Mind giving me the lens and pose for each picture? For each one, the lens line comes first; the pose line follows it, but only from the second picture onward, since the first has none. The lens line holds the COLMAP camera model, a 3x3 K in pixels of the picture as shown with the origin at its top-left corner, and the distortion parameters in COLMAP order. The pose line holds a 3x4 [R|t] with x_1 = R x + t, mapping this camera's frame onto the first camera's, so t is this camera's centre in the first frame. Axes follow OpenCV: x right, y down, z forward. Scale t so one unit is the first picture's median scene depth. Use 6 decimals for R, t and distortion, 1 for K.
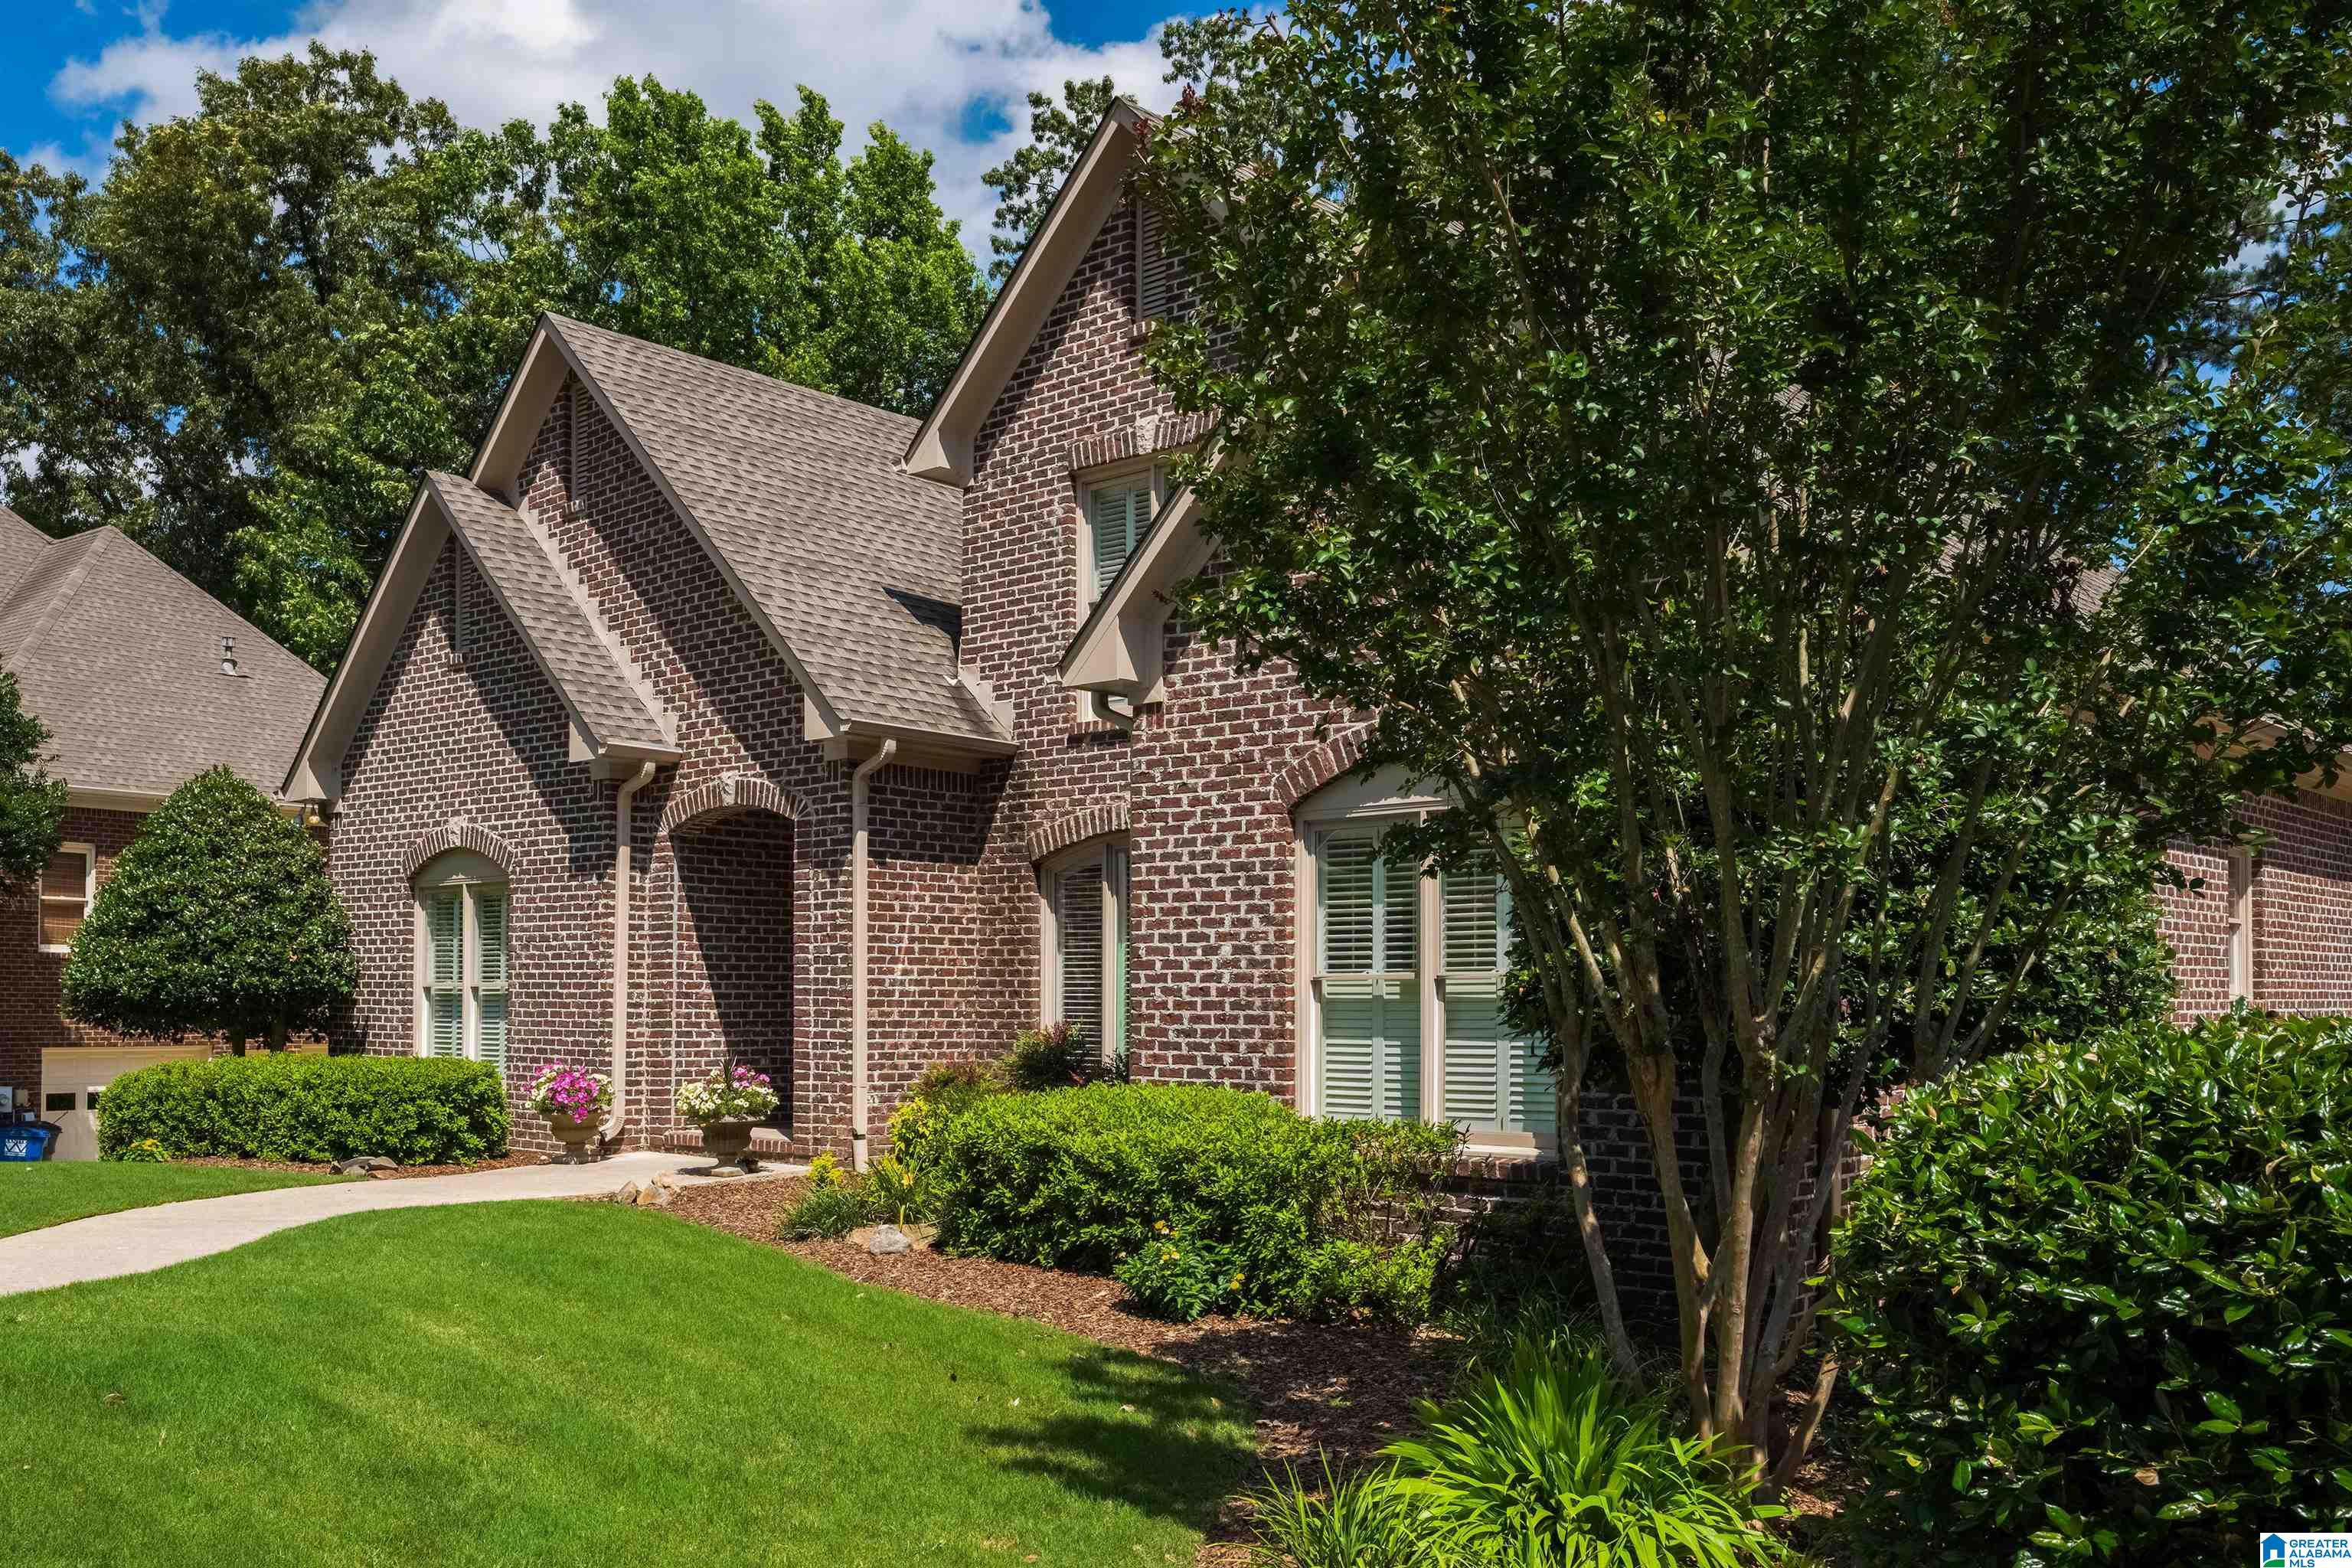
lens RADIAL K [[1699.7, 0, 1176.0], [0, 1699.7, 788.7], [0, 0, 1]] dist [0.005282, 0.000438]
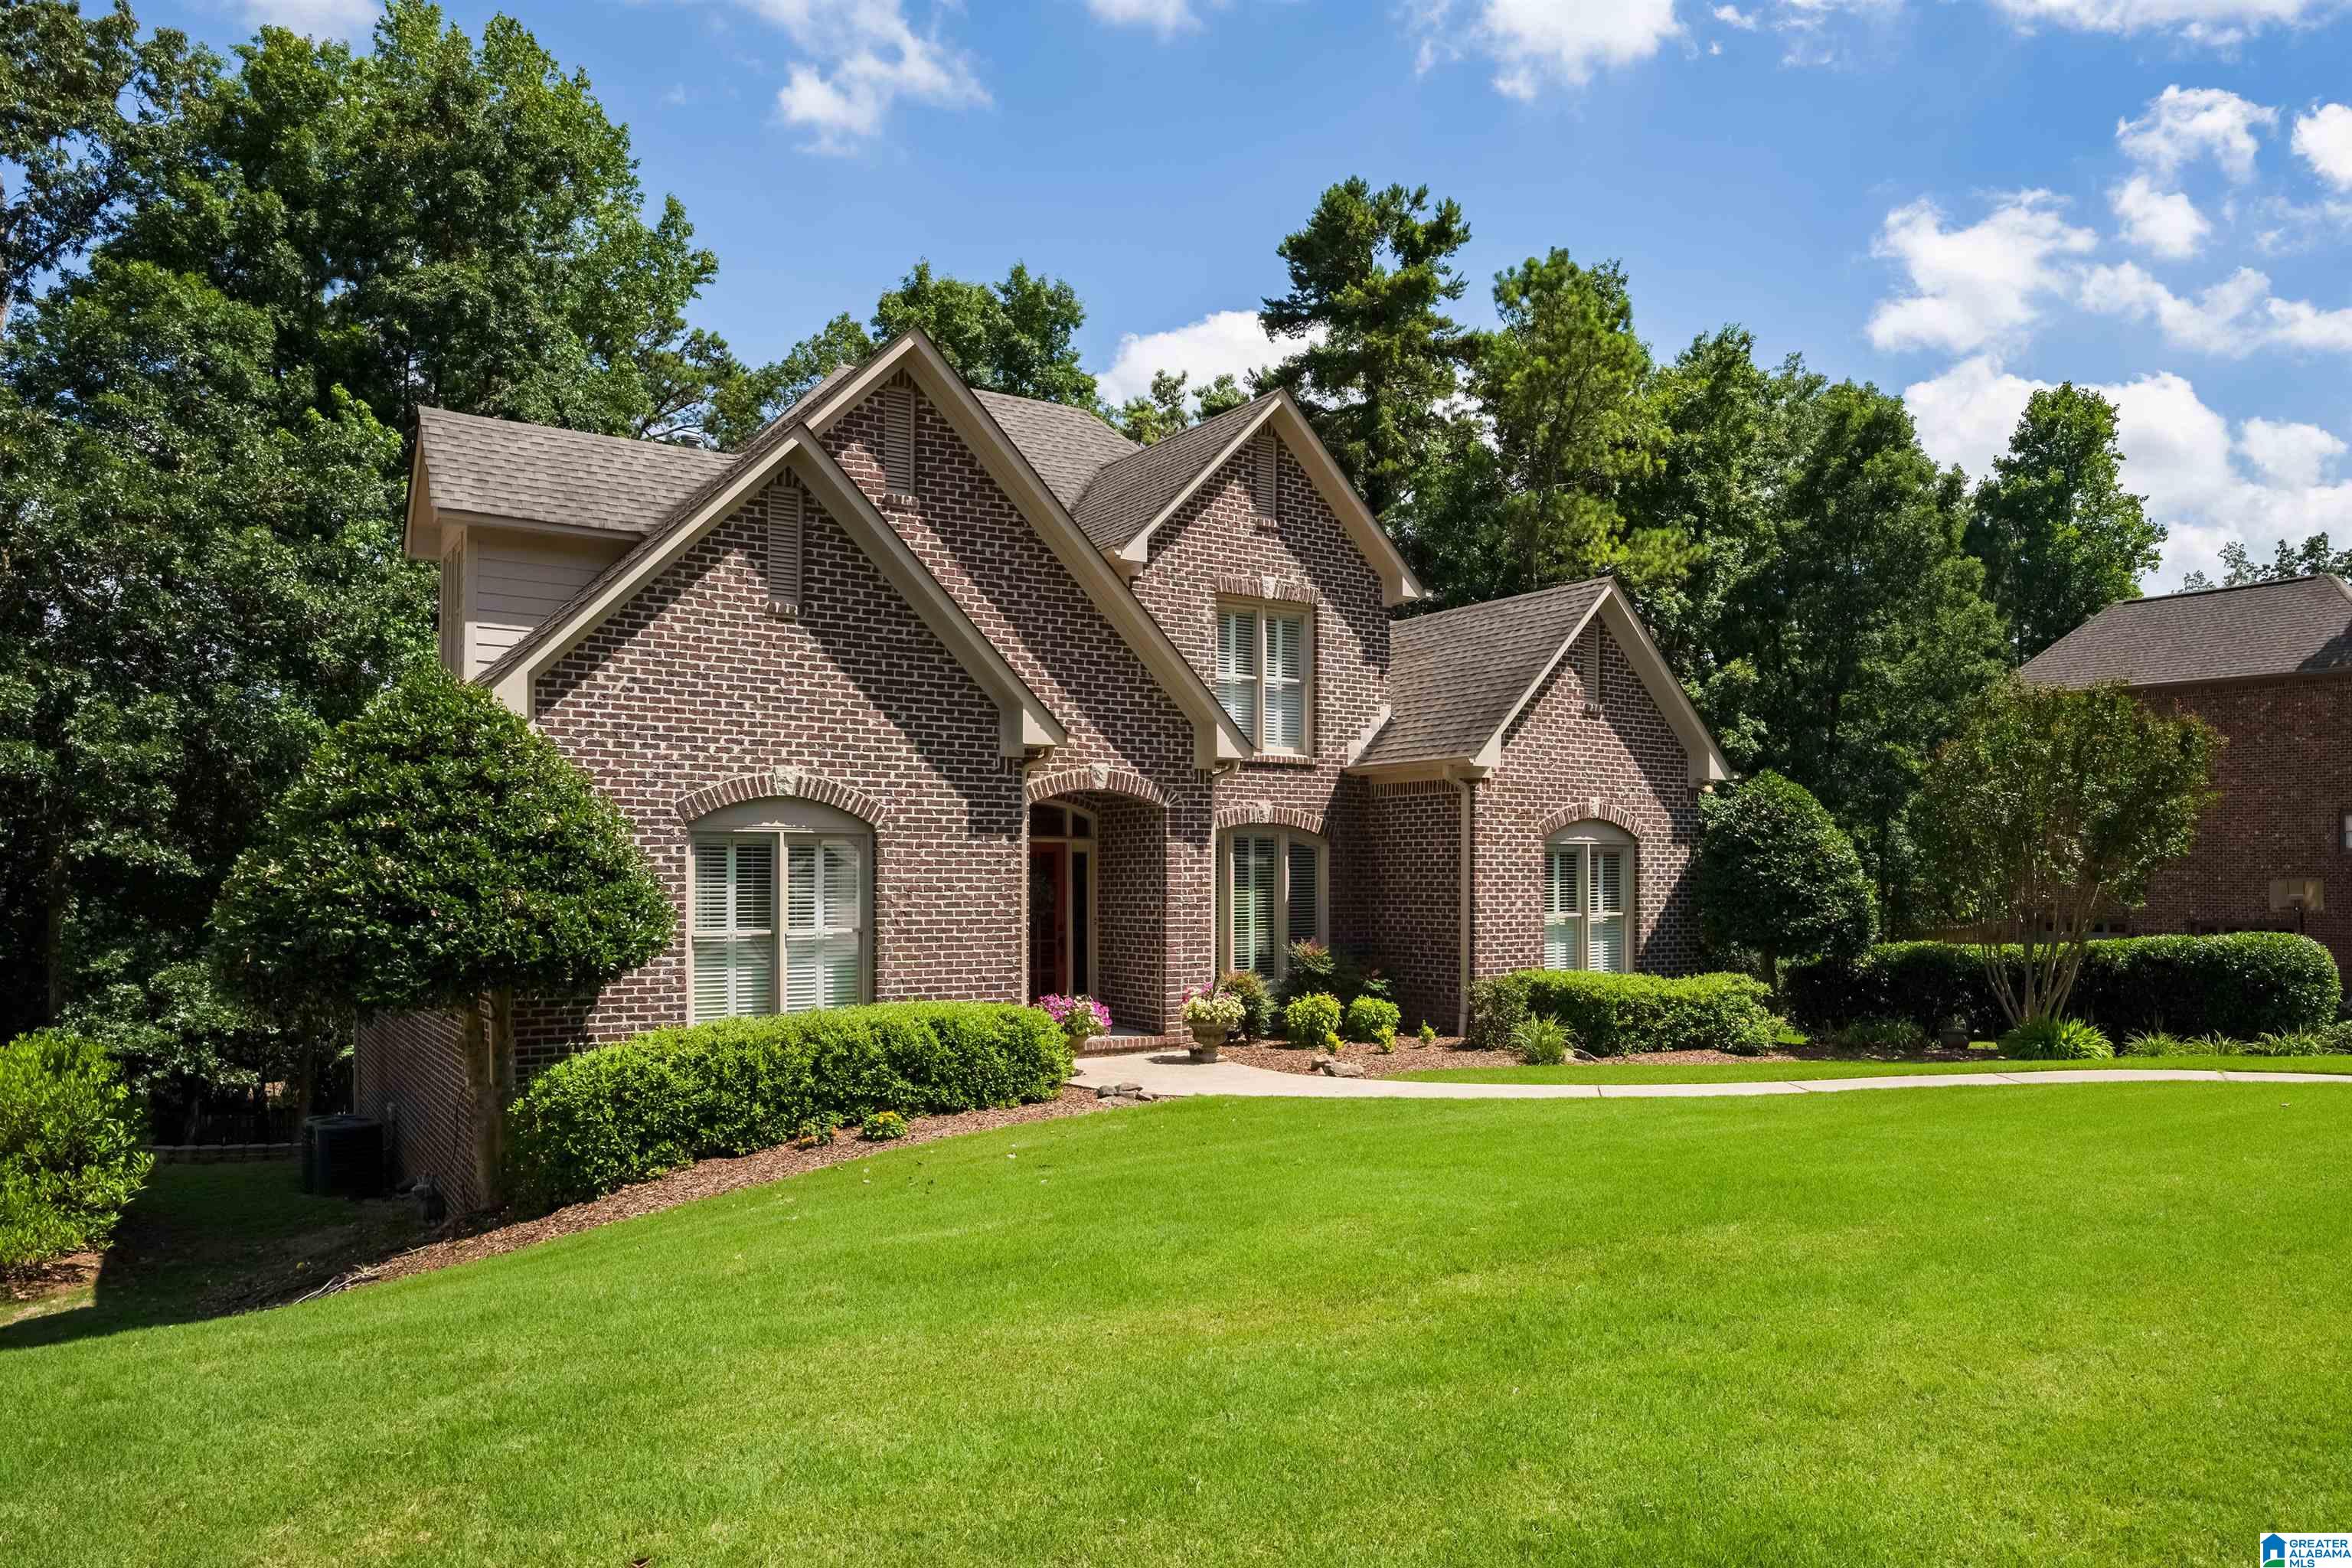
lens RADIAL K [[1174.1, 0, 1176.1], [0, 1174.1, 781.1], [0, 0, 1]] dist [-0.001669, -0.000021]
pose [[0.443800, 0.075918, 0.892904, -1.059225], [-0.106130, 0.993845, -0.031751, 0.026385], [-0.889819, -0.080673, 0.449125, 0.541536]]
